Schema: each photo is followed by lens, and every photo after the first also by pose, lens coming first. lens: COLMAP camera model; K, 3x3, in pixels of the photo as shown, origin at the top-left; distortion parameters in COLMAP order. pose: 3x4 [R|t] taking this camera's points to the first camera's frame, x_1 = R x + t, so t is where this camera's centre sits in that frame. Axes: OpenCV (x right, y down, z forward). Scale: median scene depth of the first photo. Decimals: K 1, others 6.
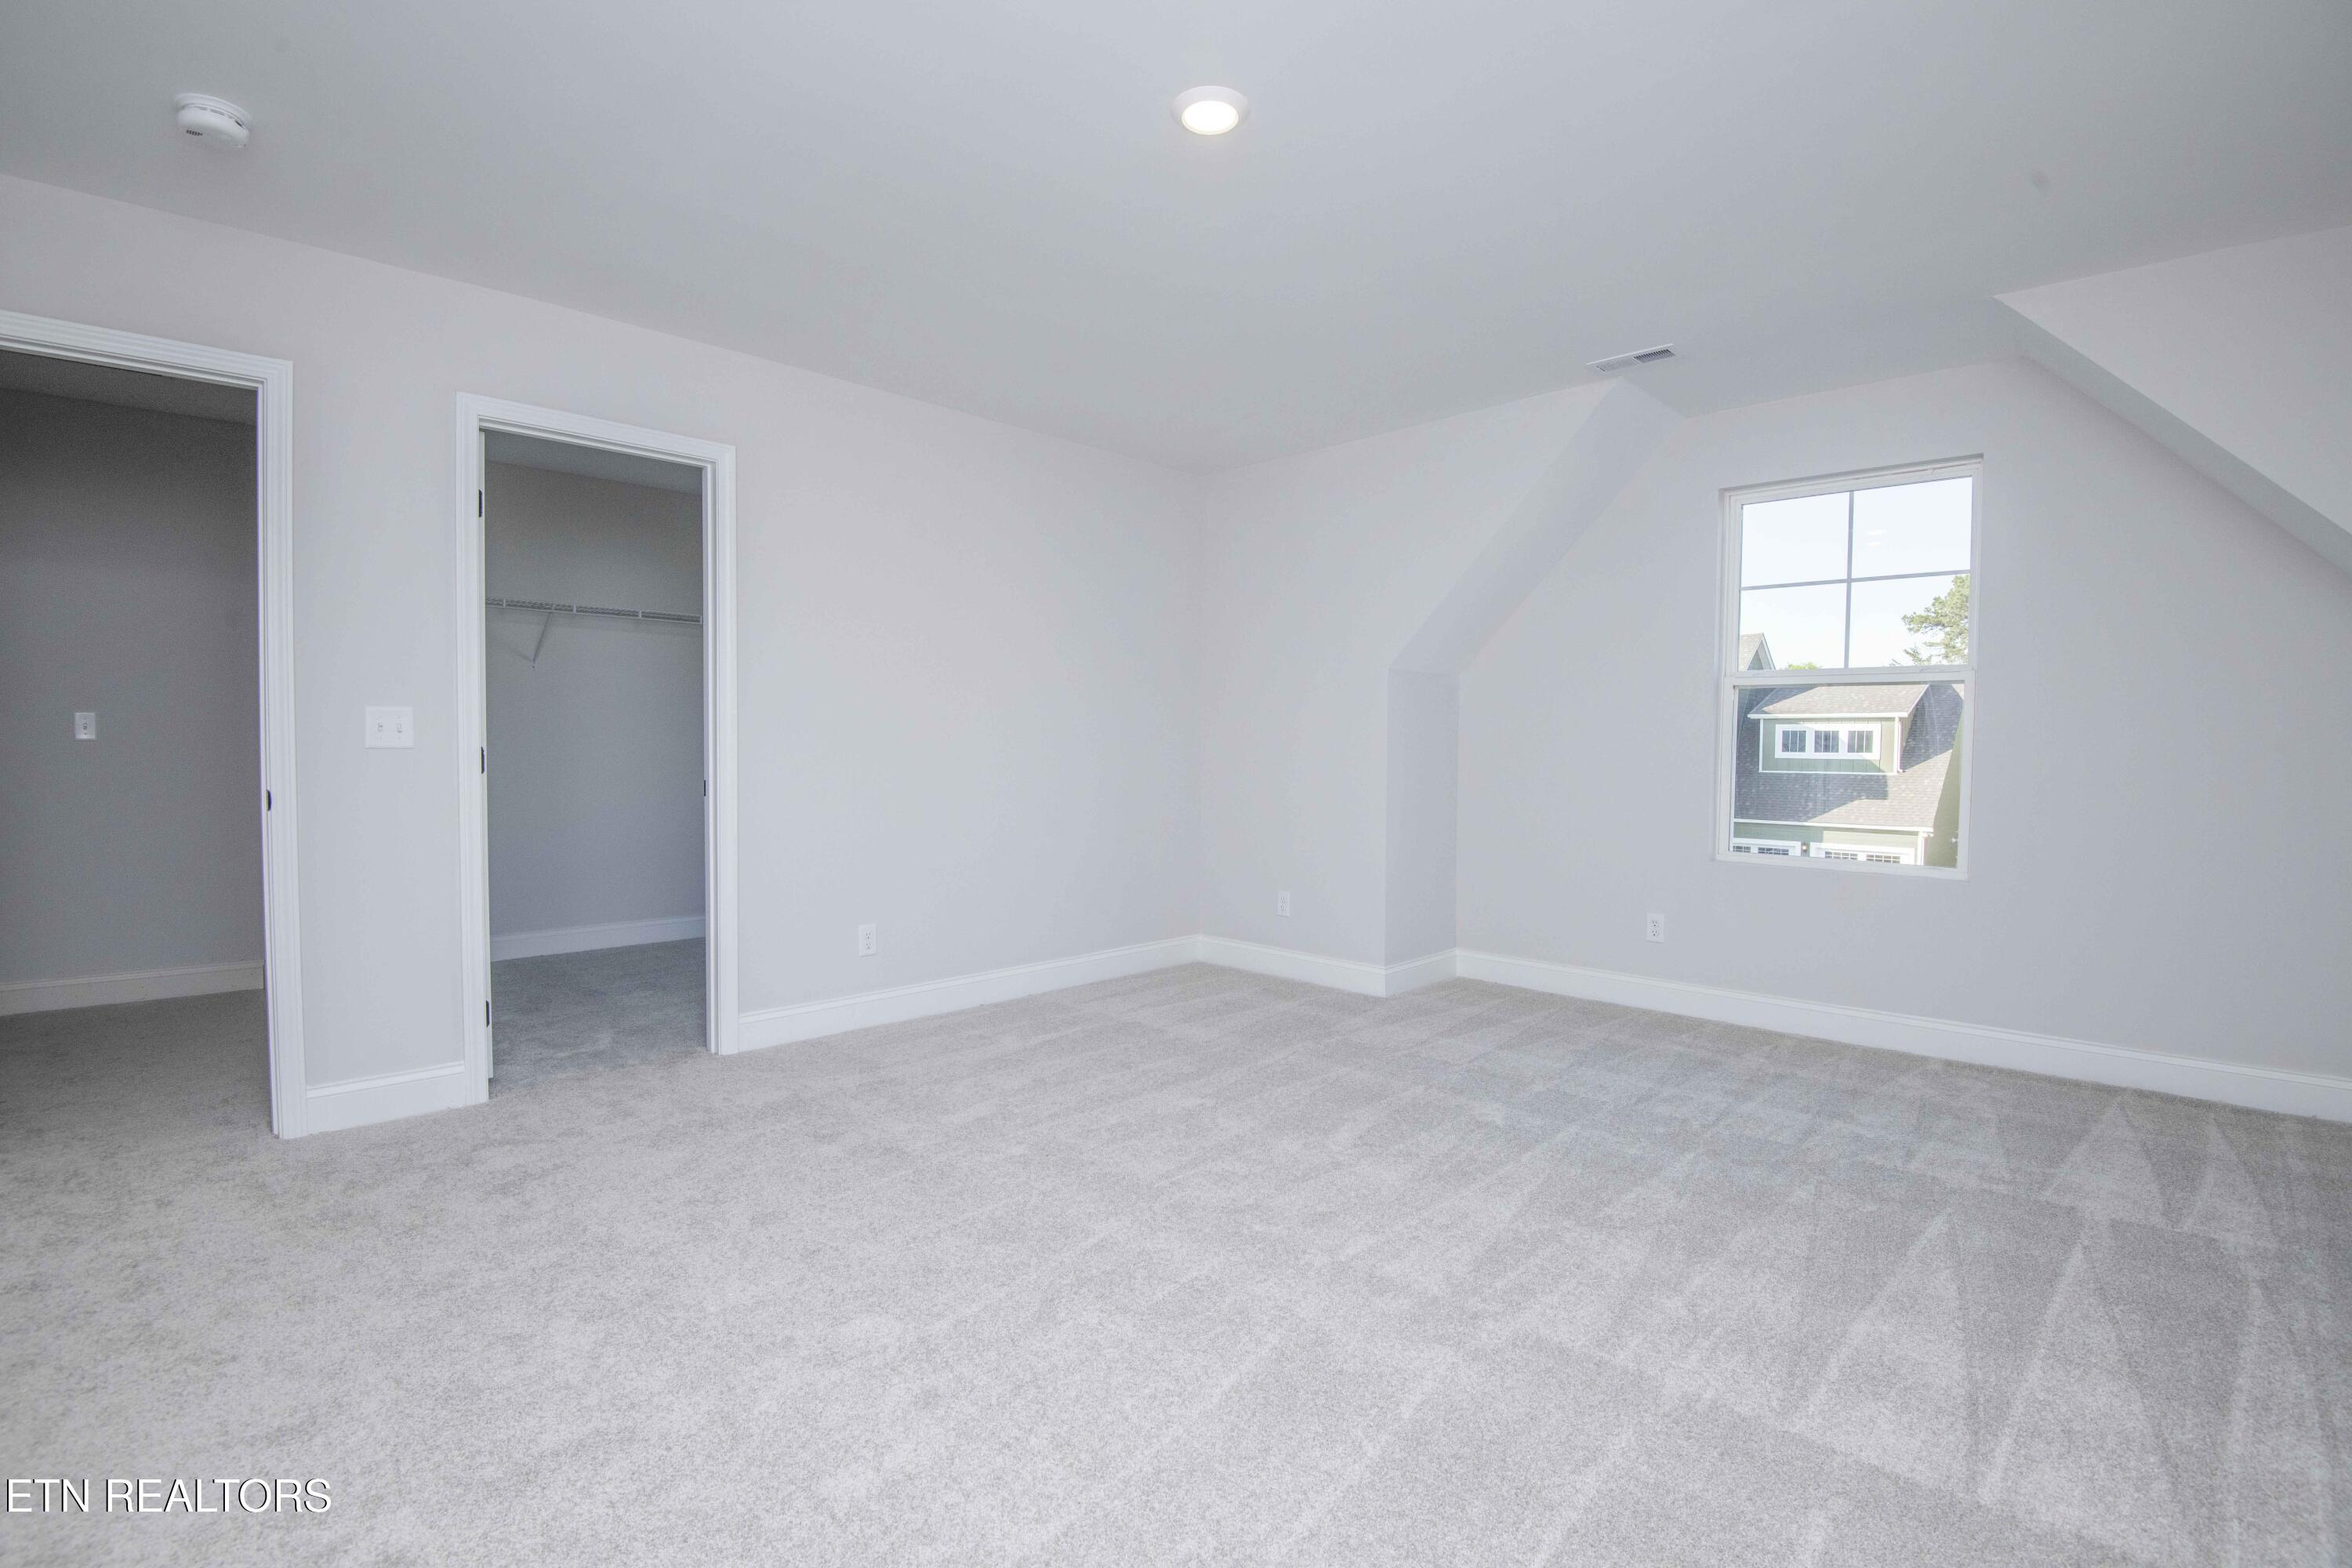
lens RADIAL K [[1095.6, 0, 1188.3], [0, 1095.6, 782.2], [0, 0, 1]] dist [-0.043636, -0.000215]
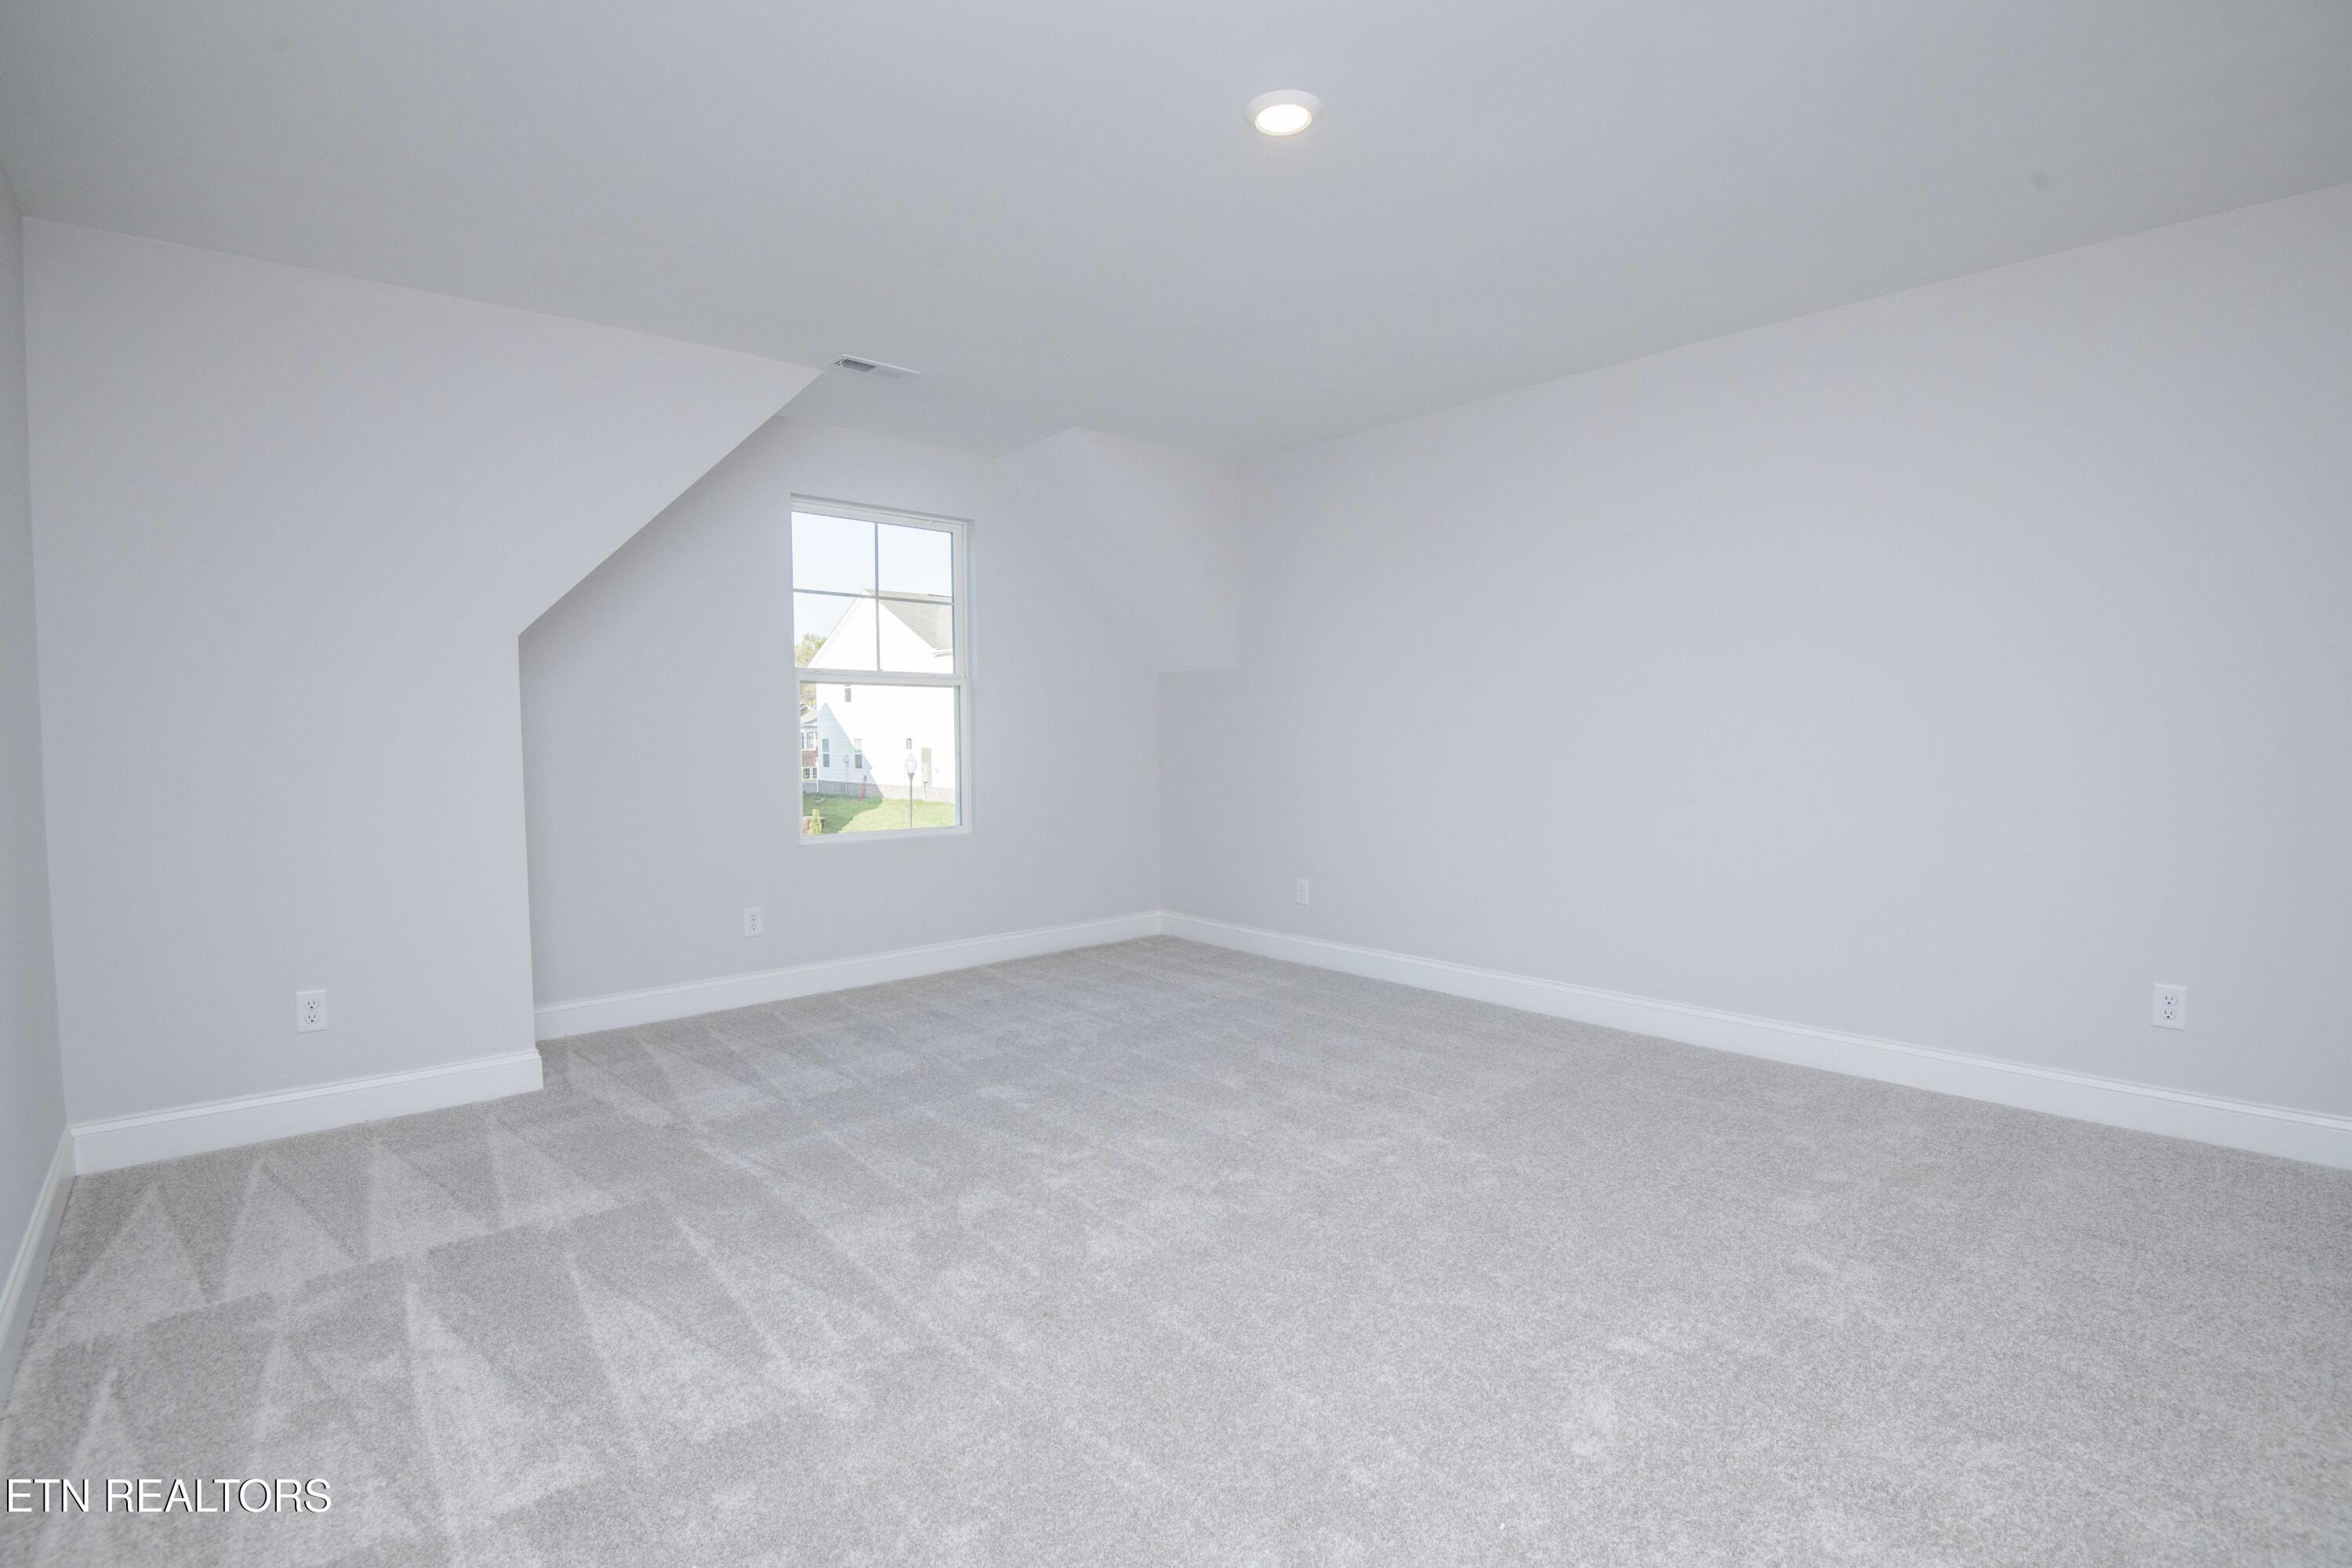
lens RADIAL K [[1087.9, 0, 1176.0], [0, 1087.9, 784.0], [0, 0, 1]] dist [-0.016407, -0.011341]
pose [[0.054973, -0.058083, 0.996797, -1.013009], [0.043089, 0.997515, 0.055749, -0.058091], [-0.997558, 0.039887, 0.057340, 1.055373]]
